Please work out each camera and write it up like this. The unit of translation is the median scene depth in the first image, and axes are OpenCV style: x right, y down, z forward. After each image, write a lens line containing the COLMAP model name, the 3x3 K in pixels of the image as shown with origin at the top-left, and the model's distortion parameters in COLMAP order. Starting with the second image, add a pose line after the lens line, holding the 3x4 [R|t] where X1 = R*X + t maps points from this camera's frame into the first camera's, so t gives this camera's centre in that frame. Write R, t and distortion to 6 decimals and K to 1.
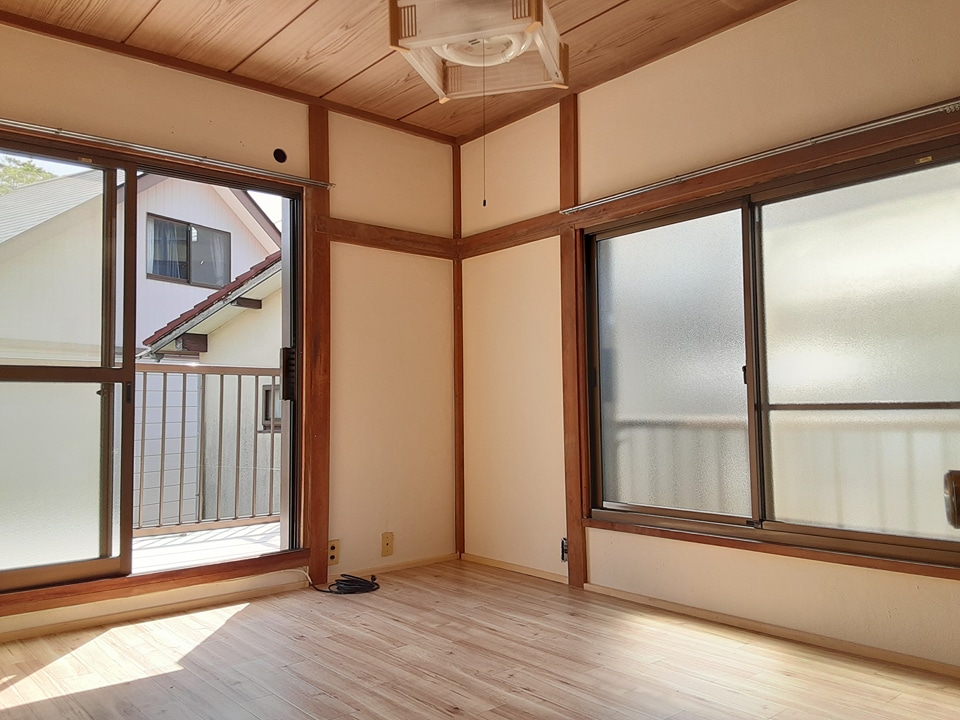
lens RADIAL K [[775.4, 0, 481.1], [0, 775.4, 364.6], [0, 0, 1]] dist [0.094762, -0.121376]
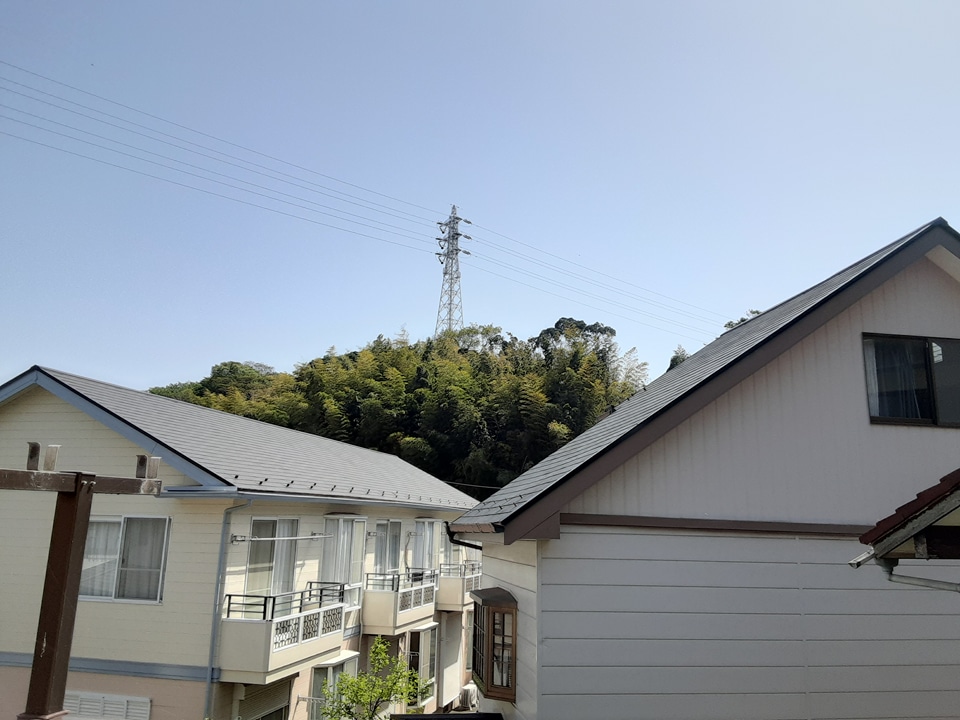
lens RADIAL K [[775.4, 0, 482.0], [0, 775.4, 362.3], [0, 0, 1]] dist [0.094762, -0.121376]
pose [[0.628838, -0.139883, -0.764850, -0.091182], [0.010634, 0.985139, -0.171429, -0.045094], [0.777463, 0.099668, 0.620981, 0.272097]]
